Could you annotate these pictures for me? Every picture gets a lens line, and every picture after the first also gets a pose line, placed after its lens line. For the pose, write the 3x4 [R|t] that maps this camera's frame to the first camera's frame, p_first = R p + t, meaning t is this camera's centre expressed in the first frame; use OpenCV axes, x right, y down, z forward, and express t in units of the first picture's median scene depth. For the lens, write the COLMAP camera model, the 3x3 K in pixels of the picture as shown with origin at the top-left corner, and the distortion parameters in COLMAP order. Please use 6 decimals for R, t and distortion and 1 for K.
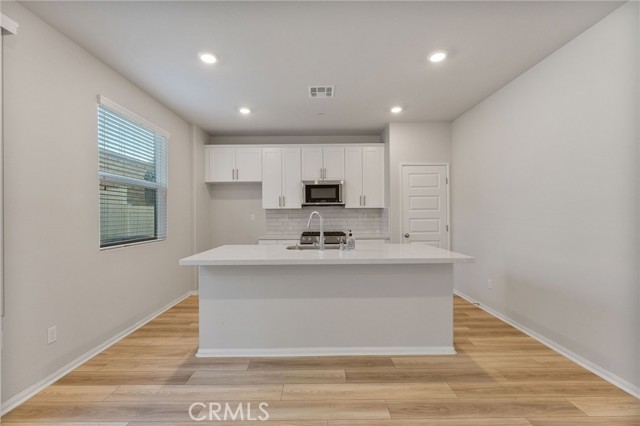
lens RADIAL K [[273.4, 0, 315.7], [0, 273.4, 215.4], [0, 0, 1]] dist [-0.000208, -0.000015]
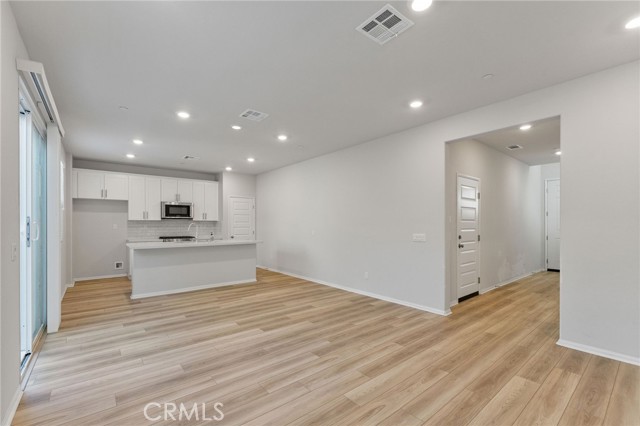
lens RADIAL K [[273.8, 0, 320.8], [0, 273.8, 223.5], [0, 0, 1]] dist [-0.001878, -0.000200]
pose [[0.768157, 0.008749, 0.640202, -0.336850], [-0.003021, 0.999945, -0.010041, 0.003030], [-0.640254, 0.005779, 0.768141, -0.678155]]
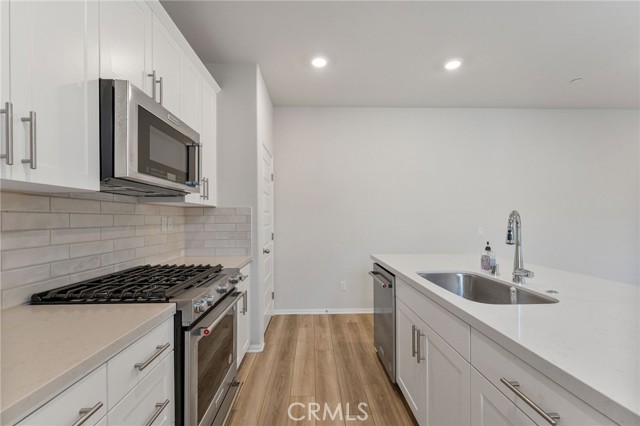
lens RADIAL K [[281.7, 0, 319.1], [0, 281.7, 219.7], [0, 0, 1]] dist [0.000790, 0.000101]
pose [[-0.034179, 0.003006, 0.999411, -0.317233], [0.003994, 0.999988, -0.002871, 0.000767], [-0.999408, 0.003893, -0.034191, 0.831597]]
